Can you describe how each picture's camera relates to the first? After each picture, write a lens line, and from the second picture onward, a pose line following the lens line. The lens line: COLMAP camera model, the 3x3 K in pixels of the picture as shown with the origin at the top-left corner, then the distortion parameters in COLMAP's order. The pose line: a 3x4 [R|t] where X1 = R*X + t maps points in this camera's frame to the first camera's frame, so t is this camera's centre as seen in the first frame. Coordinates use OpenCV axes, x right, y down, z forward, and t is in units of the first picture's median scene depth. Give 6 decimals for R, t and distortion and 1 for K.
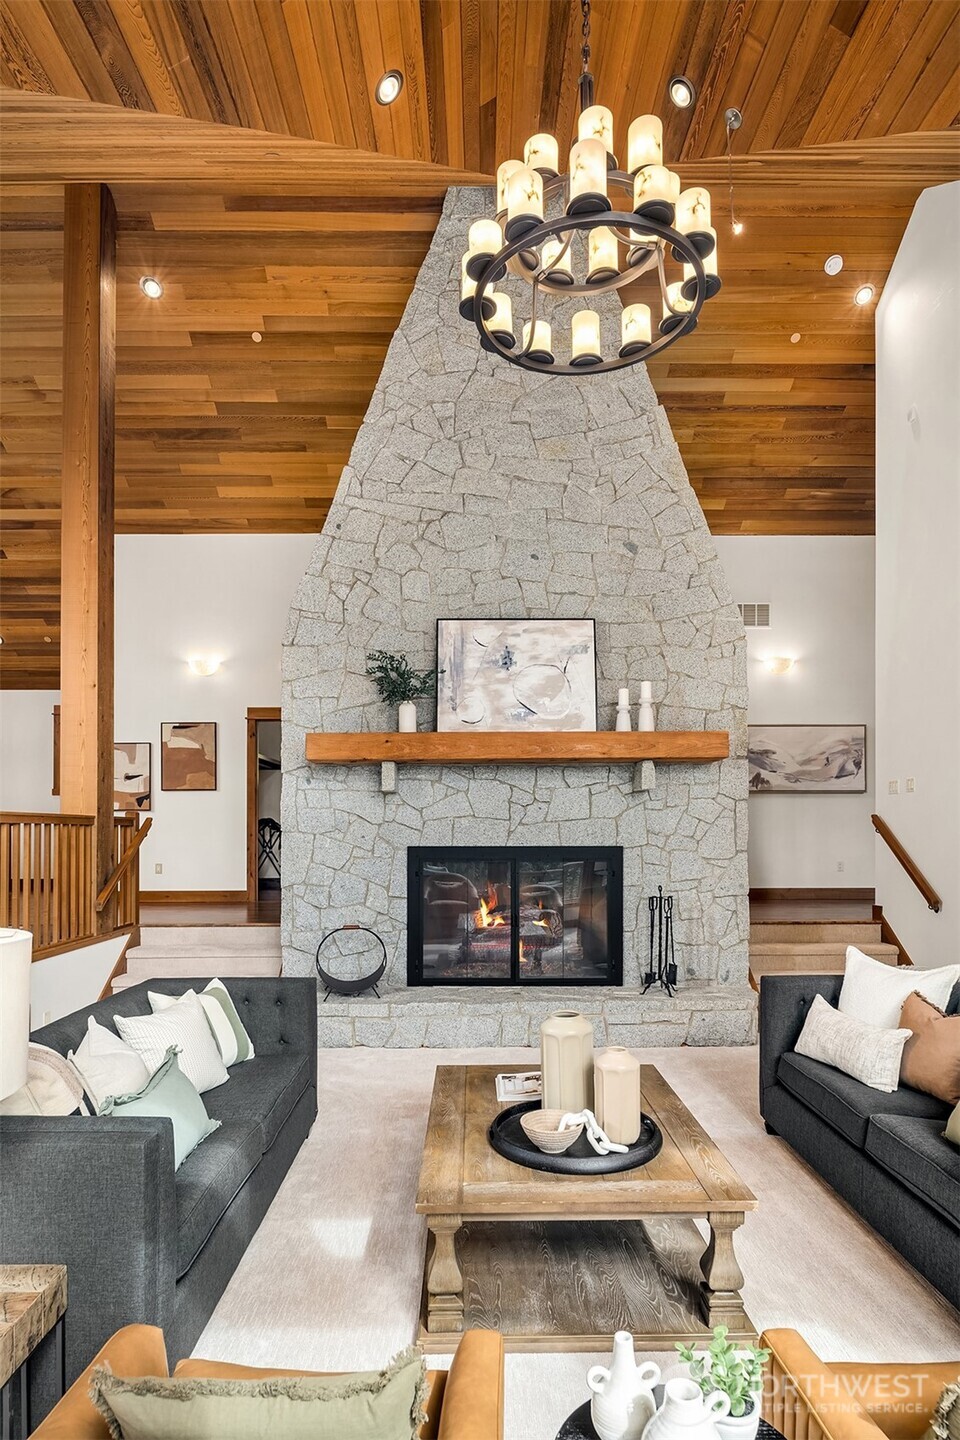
lens RADIAL K [[776.3, 0, 487.8], [0, 776.3, 826.3], [0, 0, 1]] dist [-0.001585, -0.000717]
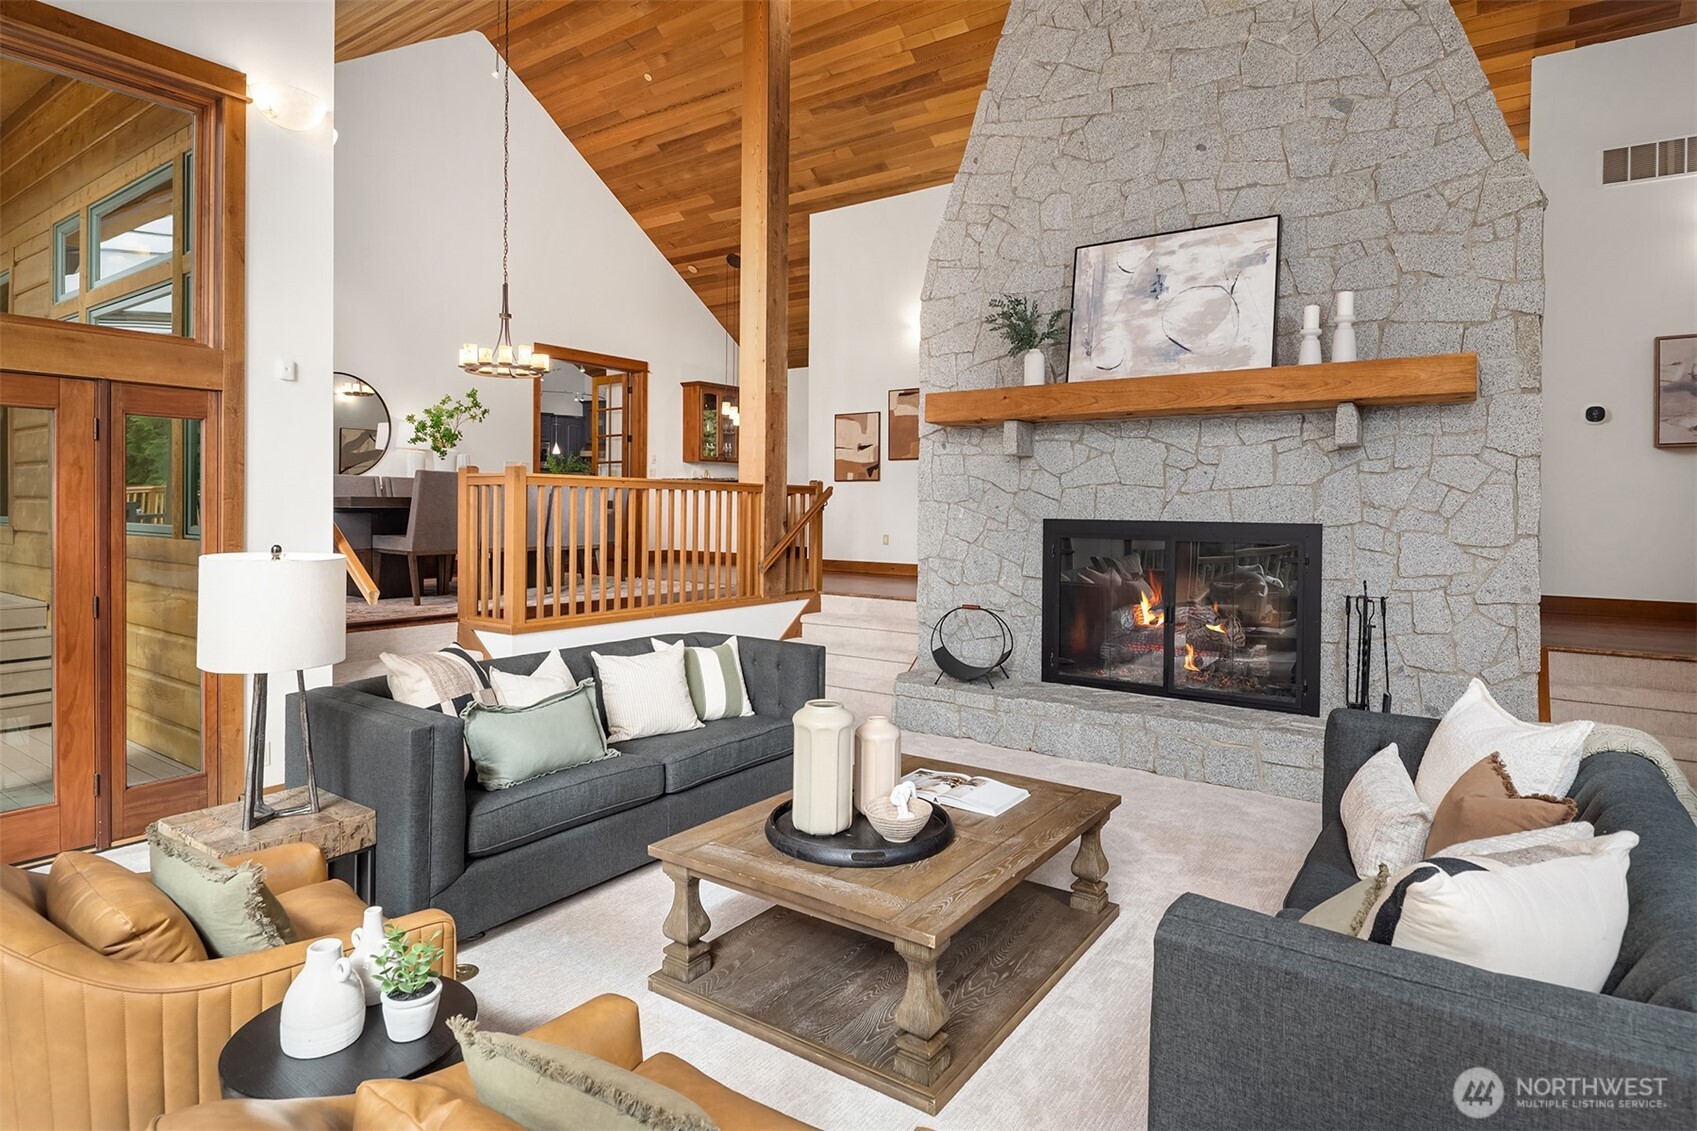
lens RADIAL K [[914.9, 0, 864.9], [0, 914.9, 511.3], [0, 0, 1]] dist [-0.001585, -0.000717]
pose [[0.816332, 0.014066, -0.577411, 0.318726], [-0.008811, 0.999890, 0.011901, 0.007492], [0.577515, -0.004627, 0.816367, 0.061597]]
